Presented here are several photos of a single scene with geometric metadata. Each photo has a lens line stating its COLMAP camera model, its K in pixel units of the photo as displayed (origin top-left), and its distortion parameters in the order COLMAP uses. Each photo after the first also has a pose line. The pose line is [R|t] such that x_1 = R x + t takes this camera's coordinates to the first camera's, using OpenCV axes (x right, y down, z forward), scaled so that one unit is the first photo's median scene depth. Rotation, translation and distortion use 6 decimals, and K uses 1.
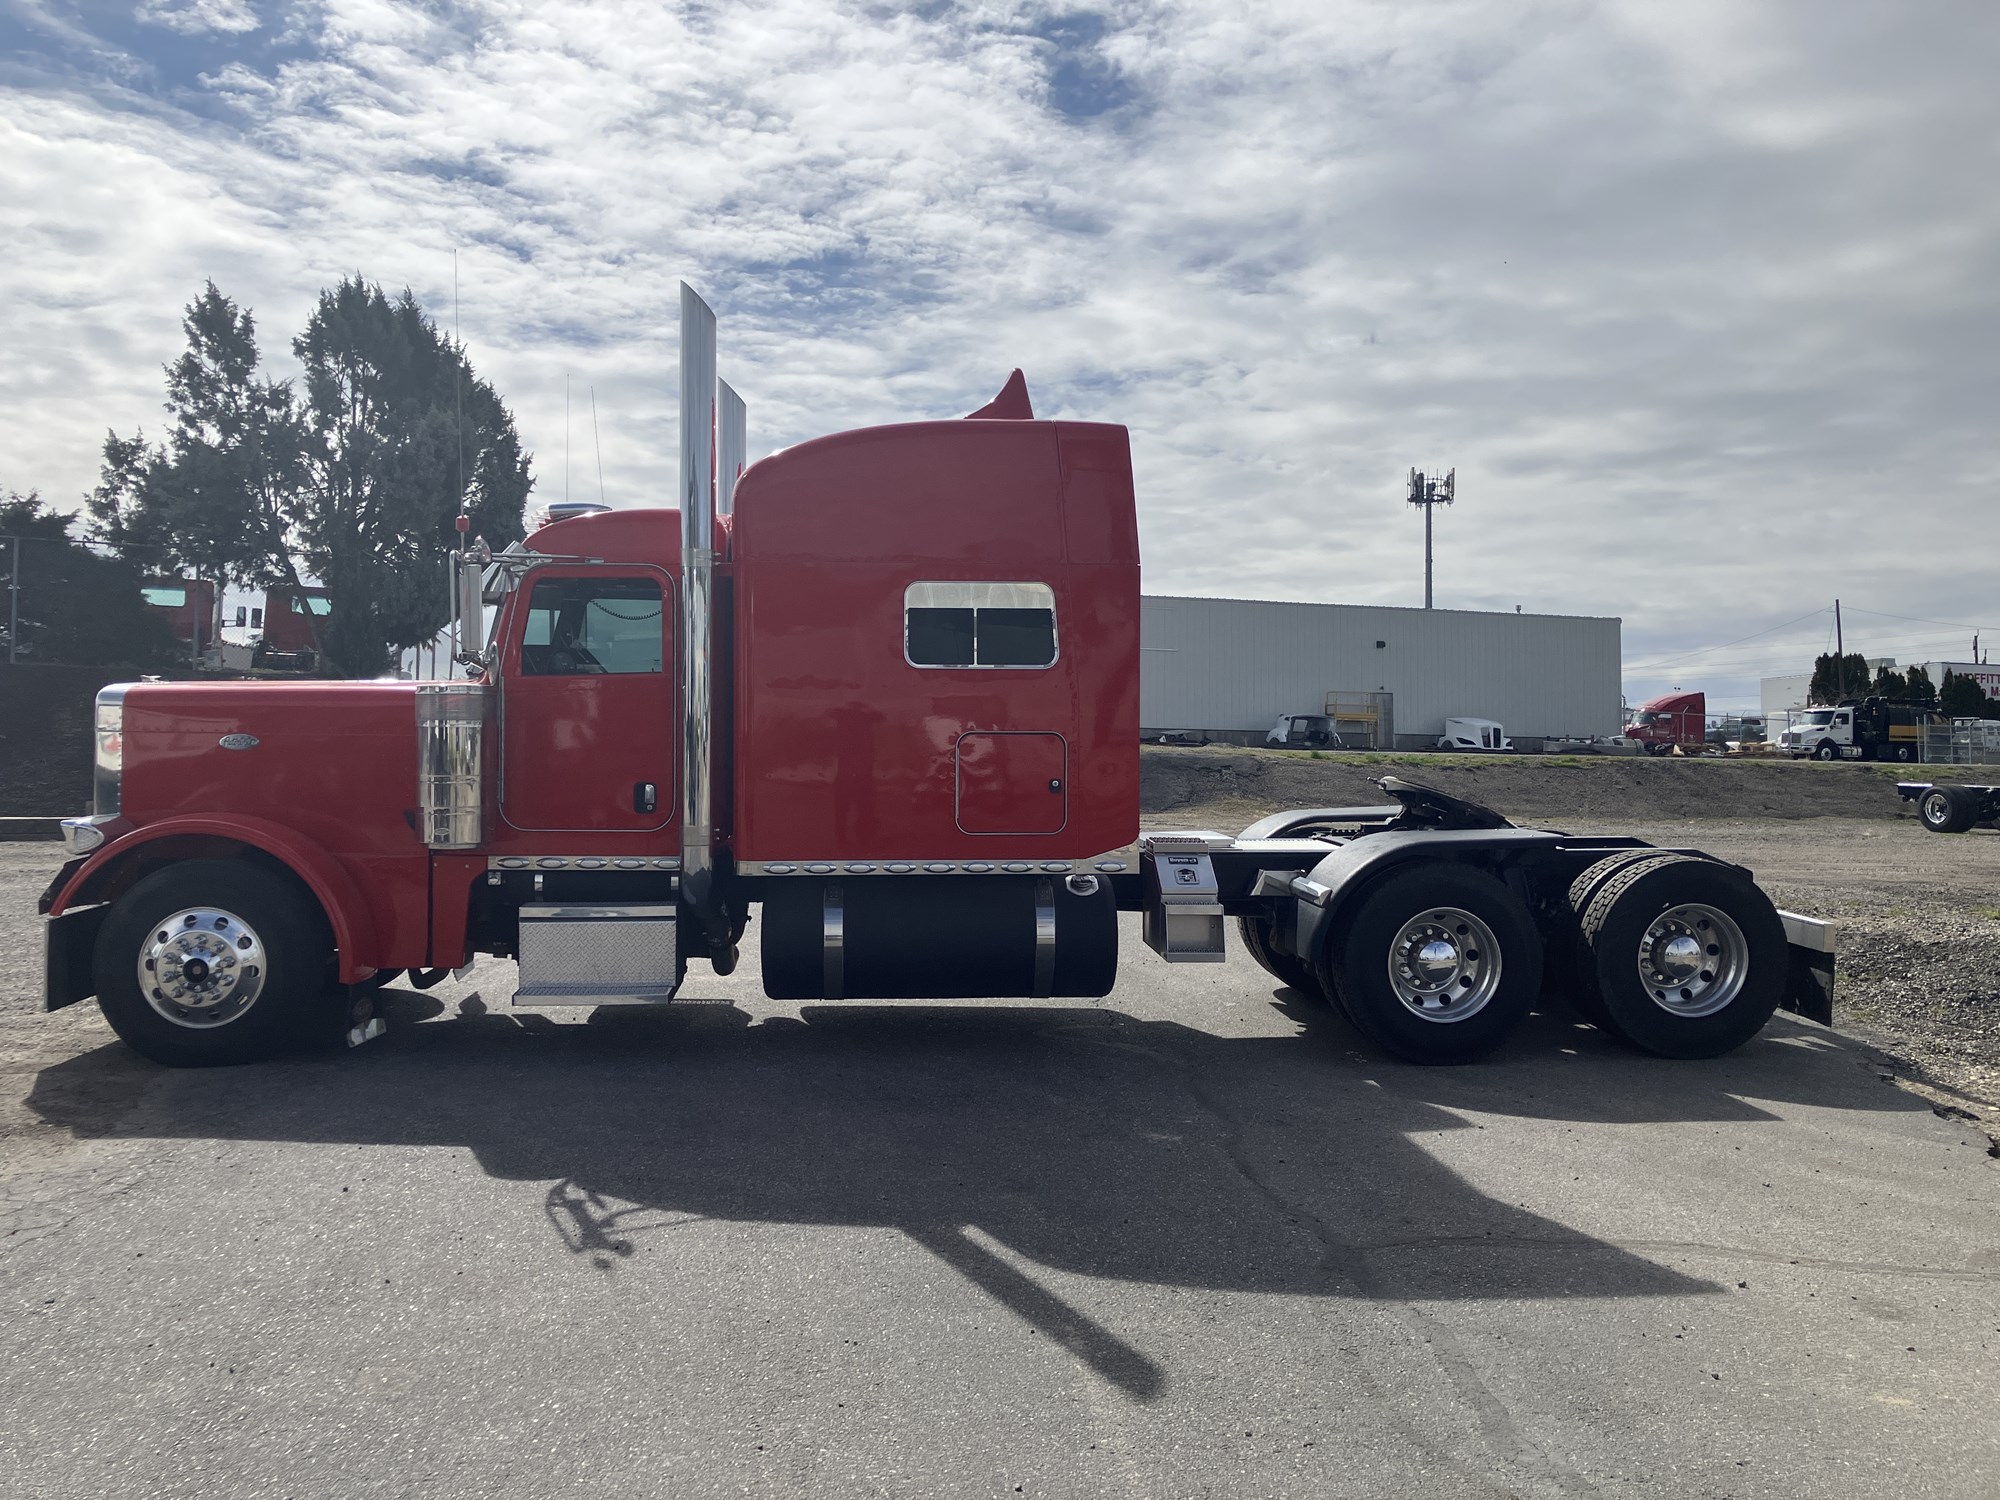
lens RADIAL K [[1650.1, 0, 1049.9], [0, 1650.1, 740.1], [0, 0, 1]] dist [0.016432, -0.002443]
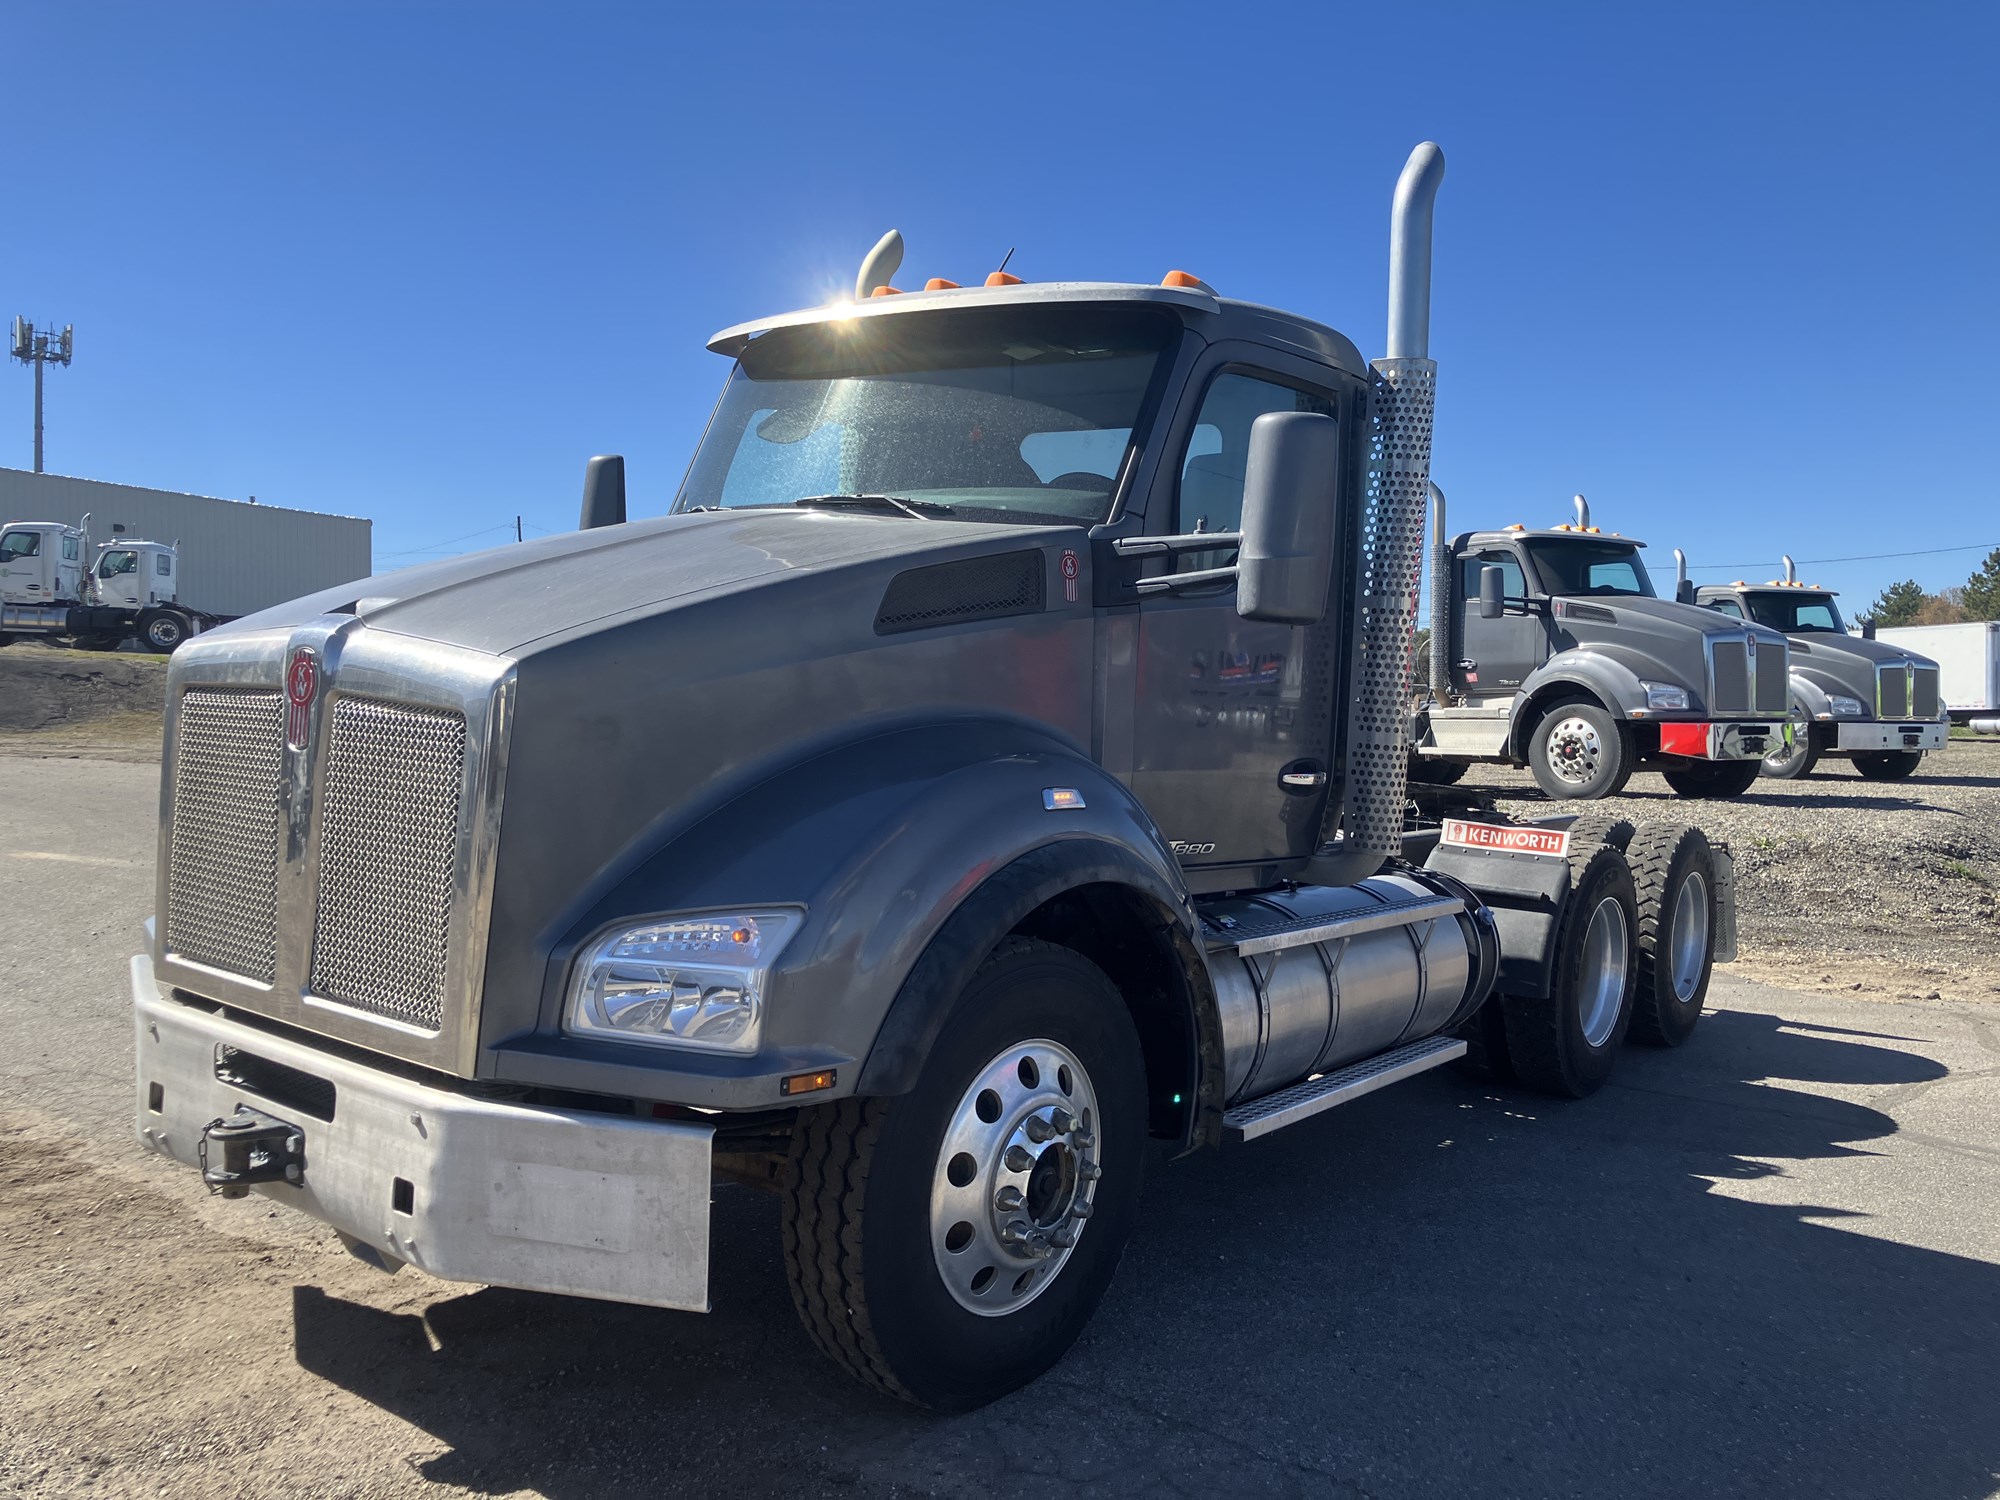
lens RADIAL K [[1650.1, 0, 956.2], [0, 1650.1, 676.2], [0, 0, 1]] dist [0.016432, -0.002443]
pose [[0.678806, 0.011994, 0.734220, -0.144547], [-0.029522, 0.999504, 0.010966, -0.002897], [-0.733724, -0.029119, 0.678824, 0.081554]]
